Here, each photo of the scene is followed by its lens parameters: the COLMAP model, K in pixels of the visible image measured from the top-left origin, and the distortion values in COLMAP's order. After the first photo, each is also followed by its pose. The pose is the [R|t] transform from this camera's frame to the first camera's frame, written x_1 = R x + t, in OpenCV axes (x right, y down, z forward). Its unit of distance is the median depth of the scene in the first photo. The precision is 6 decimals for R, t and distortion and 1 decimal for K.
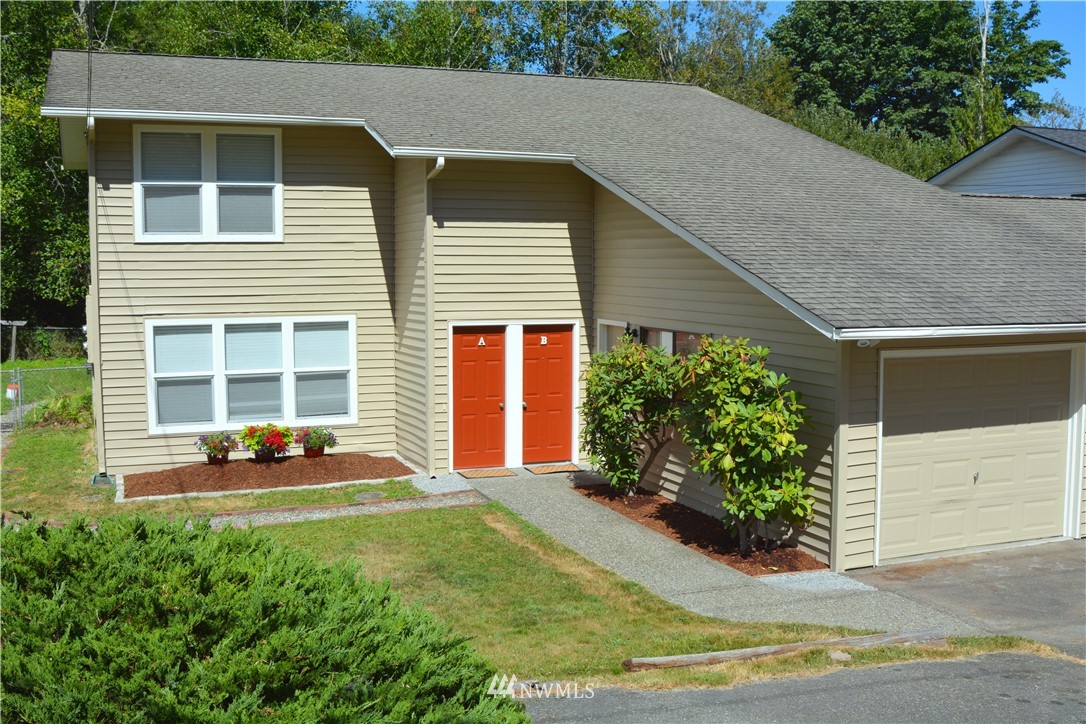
lens RADIAL K [[1134.6, 0, 541.7], [0, 1134.6, 366.6], [0, 0, 1]] dist [-0.102896, 0.000000]
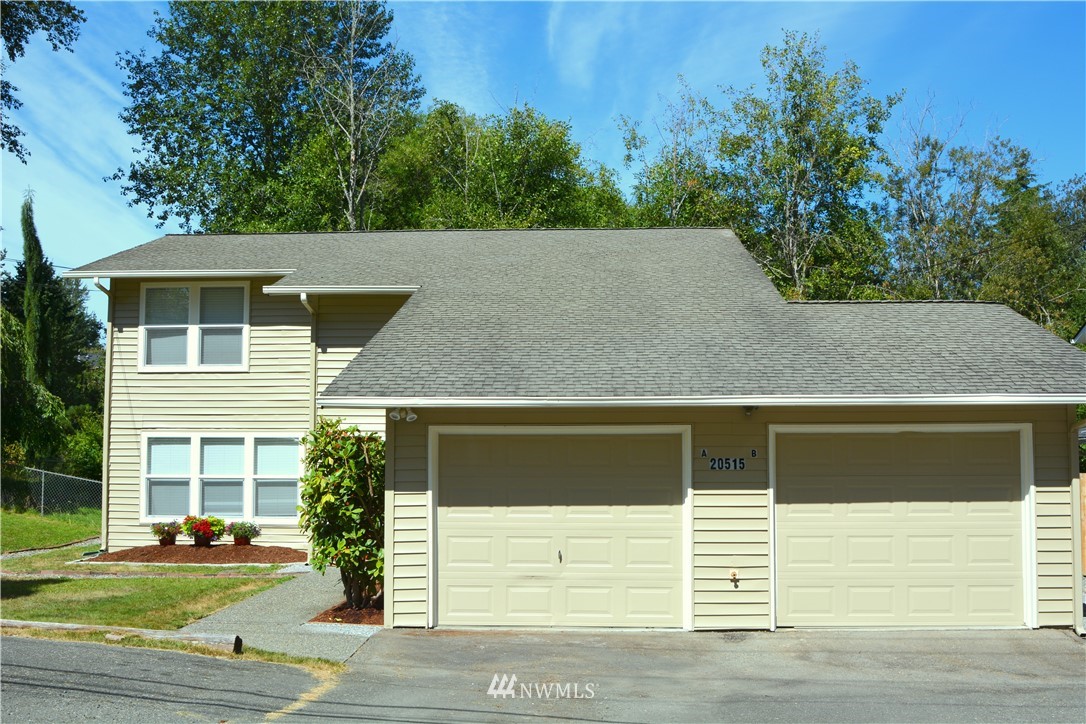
lens RADIAL K [[1134.6, 0, 542.9], [0, 1134.6, 359.3], [0, 0, 1]] dist [-0.102896, 0.000000]
pose [[0.908817, -0.031779, -0.415983, 0.595586], [-0.041983, 0.985067, -0.166976, 0.070445], [0.415077, 0.169215, 0.893911, 0.030782]]
